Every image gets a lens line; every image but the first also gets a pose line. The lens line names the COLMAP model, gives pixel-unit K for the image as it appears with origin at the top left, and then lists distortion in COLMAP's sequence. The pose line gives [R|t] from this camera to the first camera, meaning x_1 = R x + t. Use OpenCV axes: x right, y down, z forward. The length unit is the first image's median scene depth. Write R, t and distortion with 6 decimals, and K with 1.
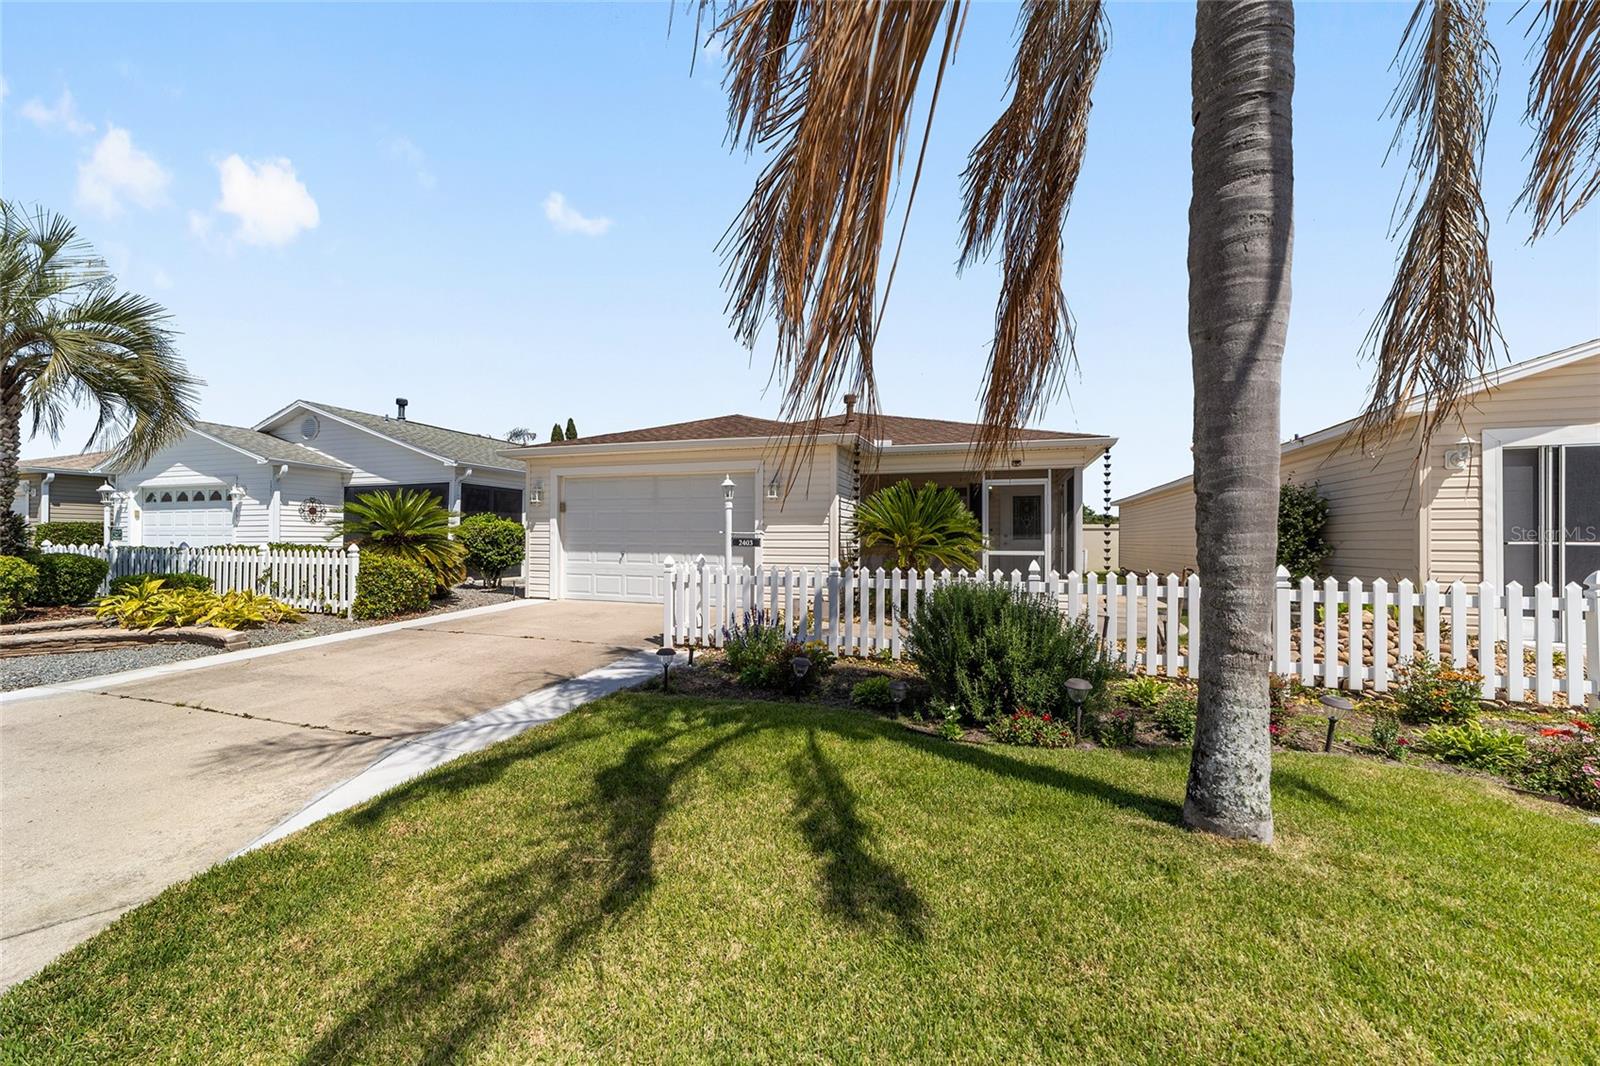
lens RADIAL K [[610.8, 0, 792.9], [0, 610.8, 538.2], [0, 0, 1]] dist [-0.008637, 0.005383]
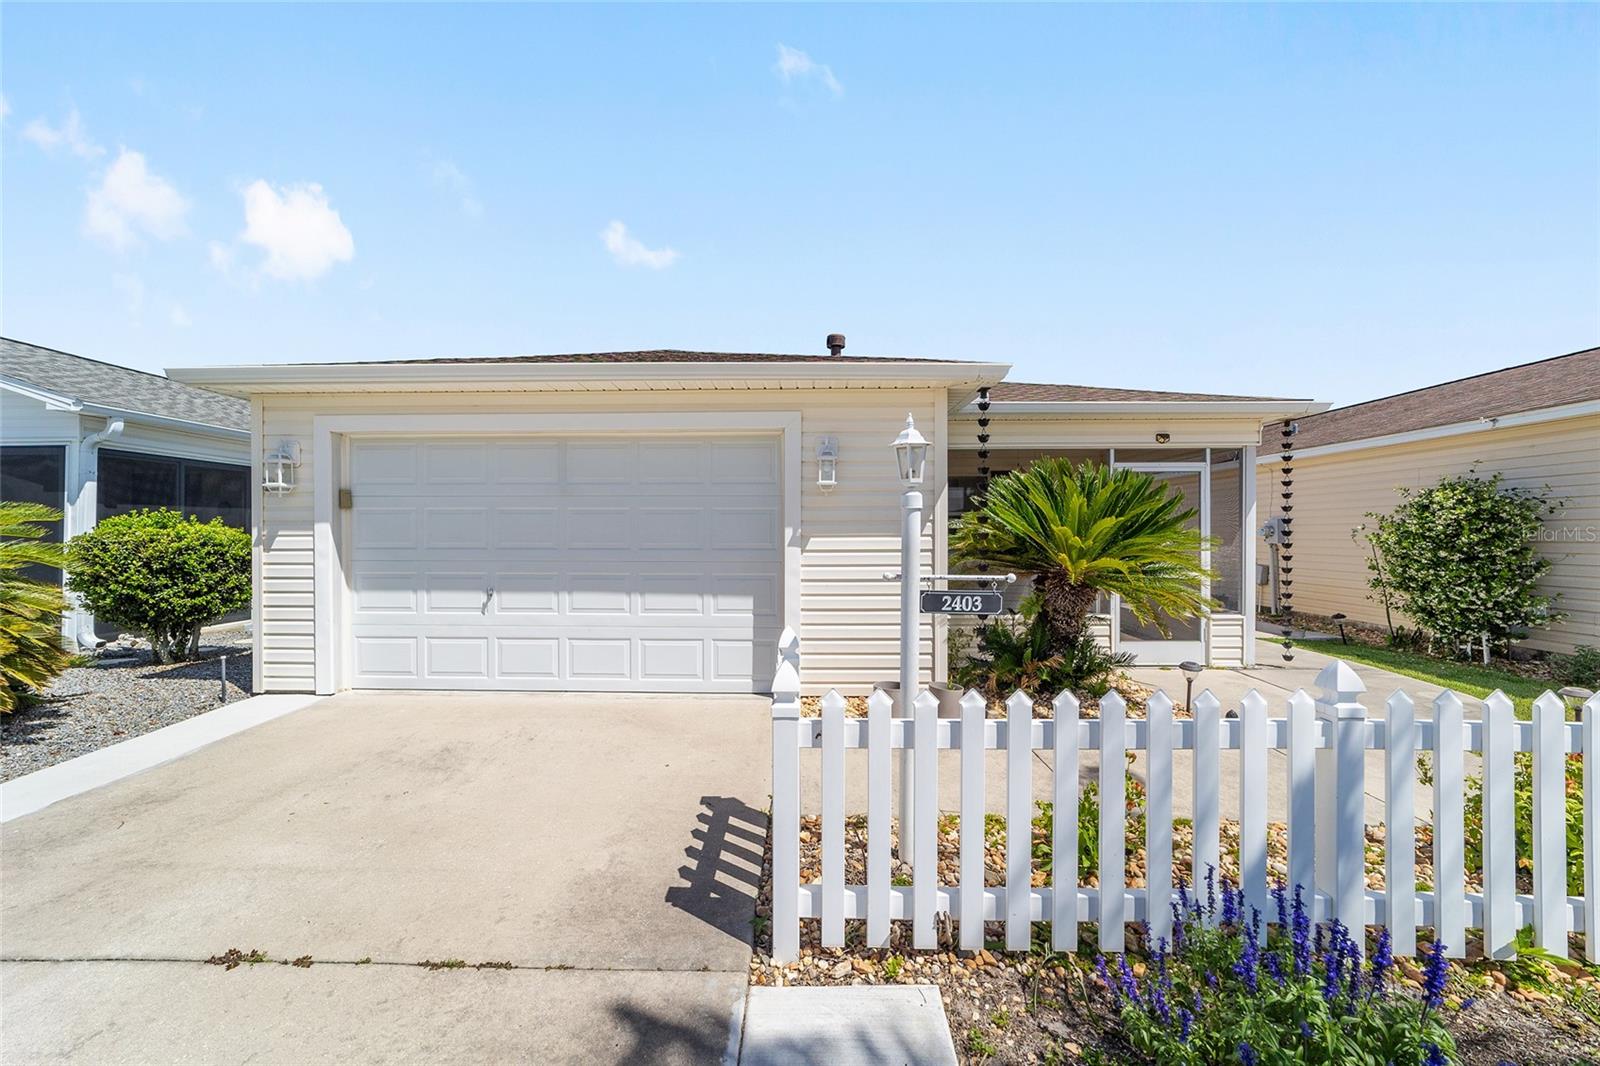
lens RADIAL K [[610.8, 0, 794.4], [0, 610.8, 535.0], [0, 0, 1]] dist [-0.008637, 0.005383]
pose [[0.956030, -0.008036, 0.293159, -0.213657], [0.006397, 0.999958, 0.006551, -0.027733], [-0.293199, -0.004387, 0.956041, 0.520227]]
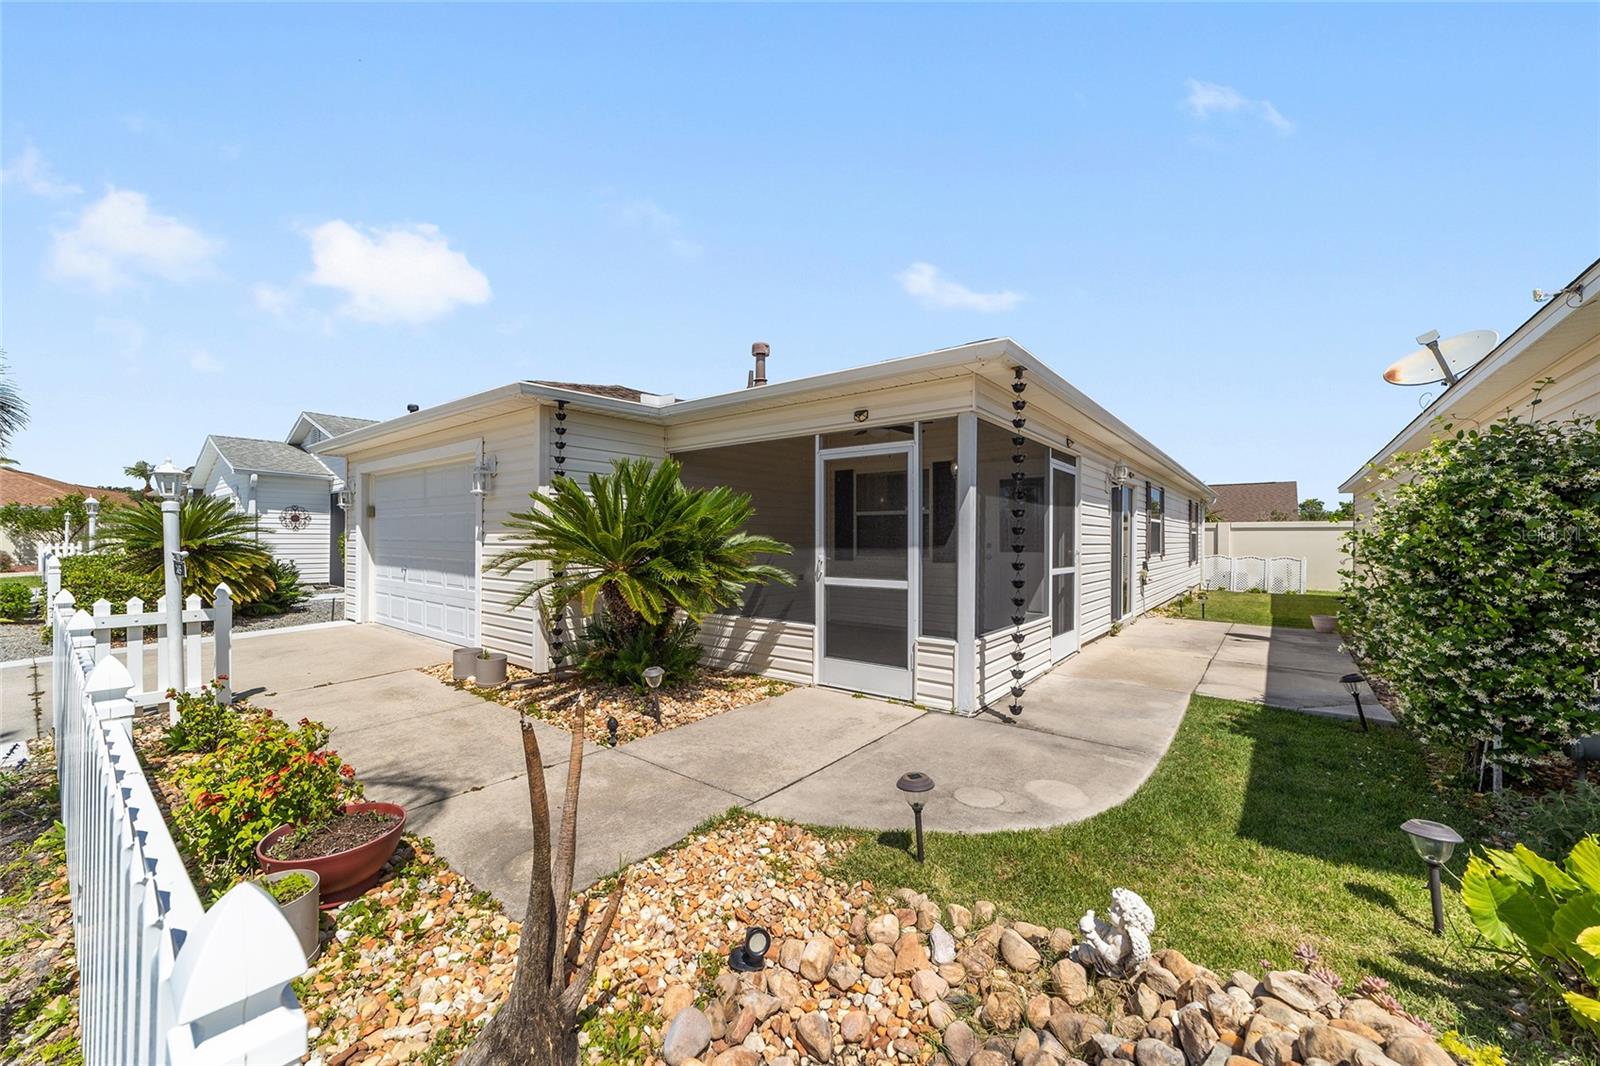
lens RADIAL K [[610.8, 0, 790.7], [0, 610.8, 535.2], [0, 0, 1]] dist [-0.008637, 0.005383]
pose [[0.937869, -0.003411, -0.346974, 0.522830], [0.001914, 0.999987, -0.004657, -0.016130], [0.346985, 0.003704, 0.937863, 0.500880]]
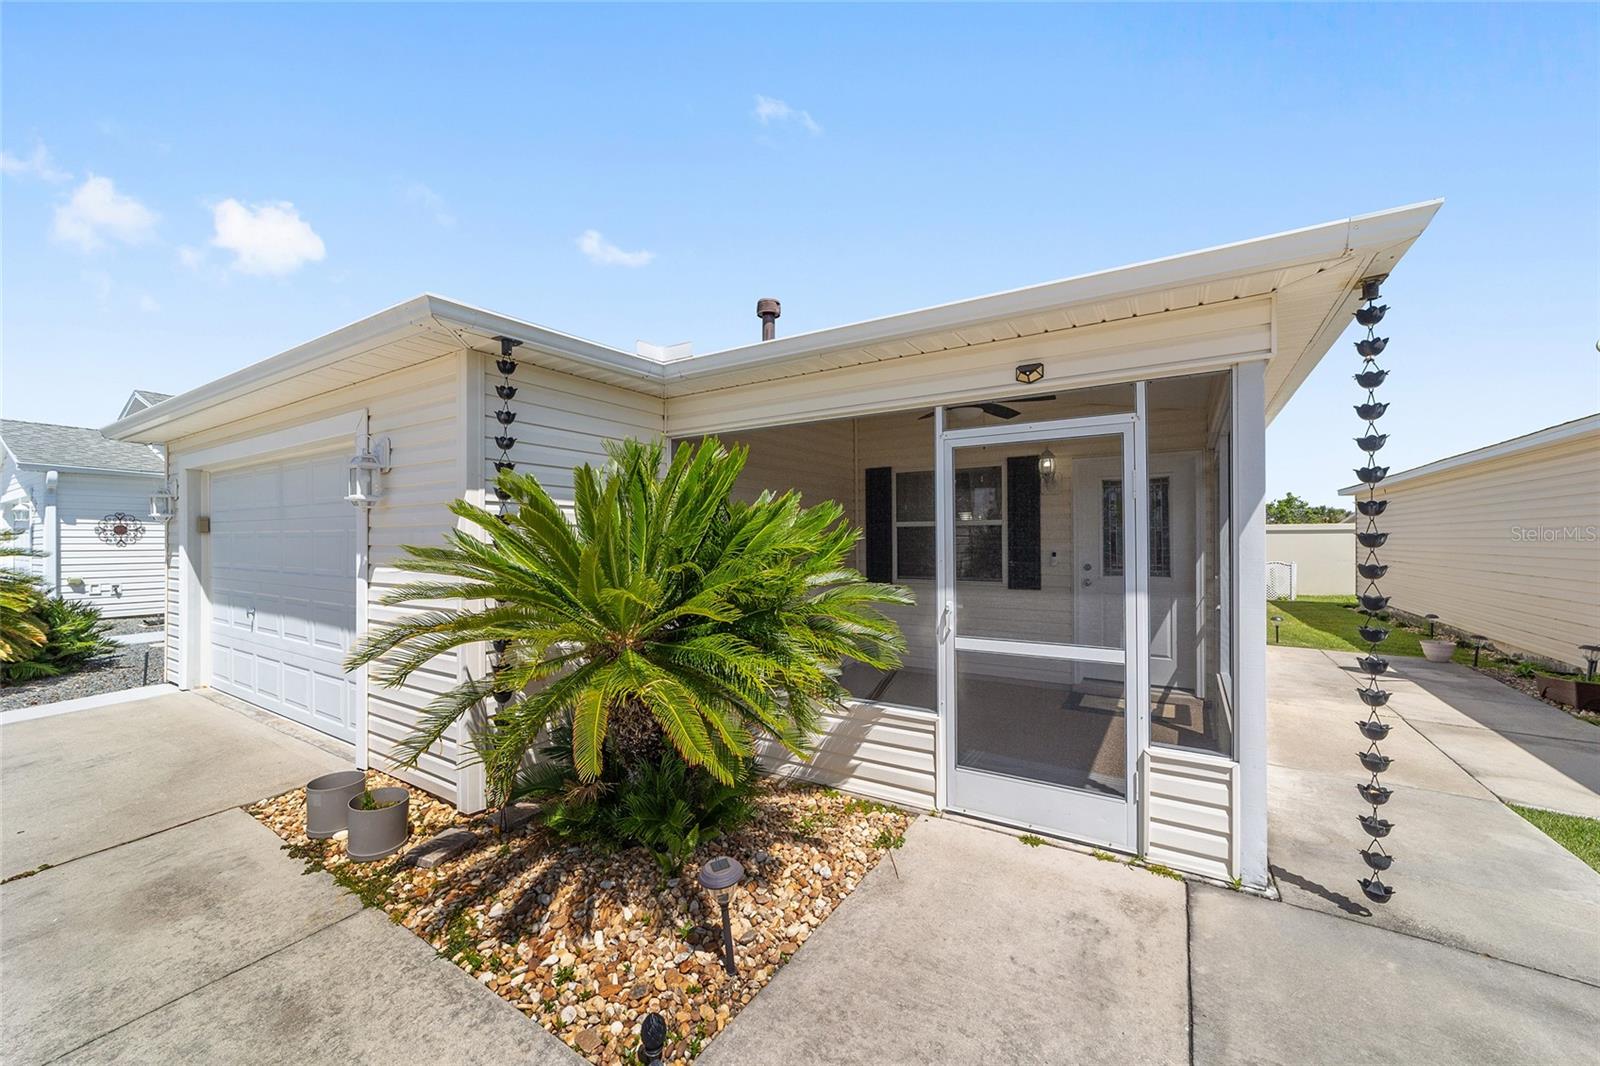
lens RADIAL K [[610.8, 0, 792.6], [0, 610.8, 535.9], [0, 0, 1]] dist [-0.008637, 0.005383]
pose [[0.970230, -0.011116, -0.241931, 0.339858], [0.010303, 0.999936, -0.004624, -0.038382], [0.241967, 0.001994, 0.970282, 0.692679]]
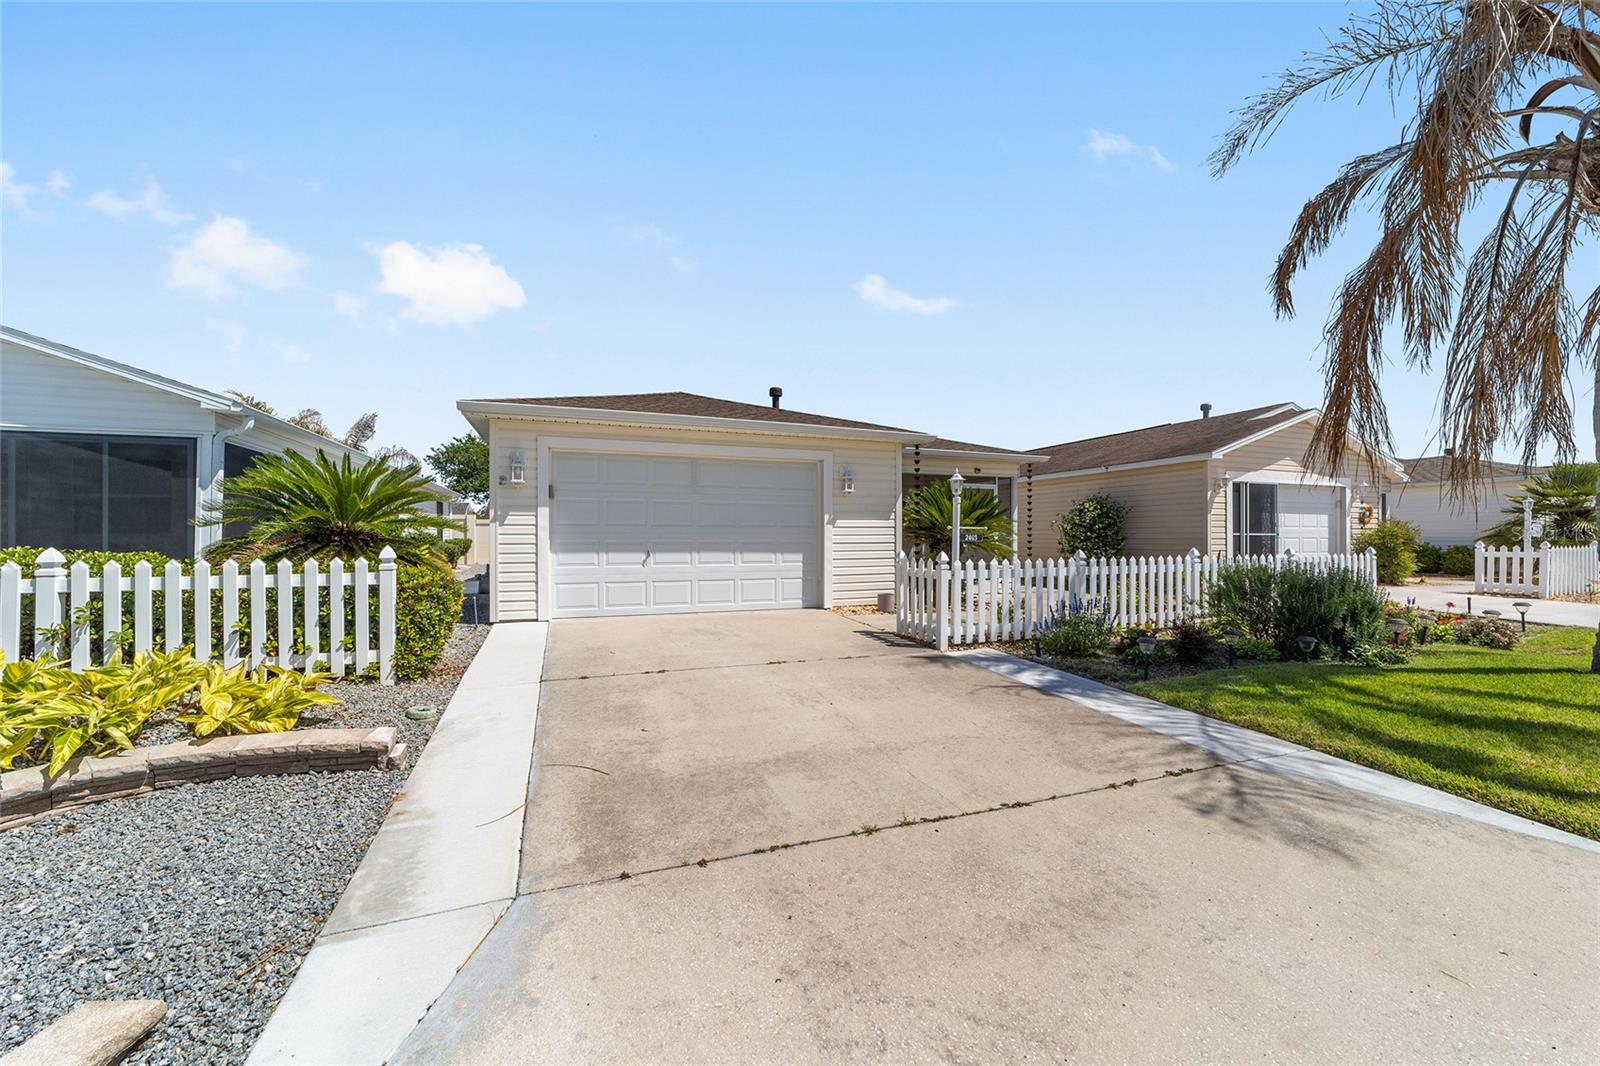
lens RADIAL K [[610.8, 0, 794.8], [0, 610.8, 535.0], [0, 0, 1]] dist [-0.008637, 0.005383]
pose [[0.773600, -0.005528, 0.633650, -0.721026], [0.005006, 0.999984, 0.002613, -0.000326], [-0.633654, 0.001151, 0.773616, 0.309616]]
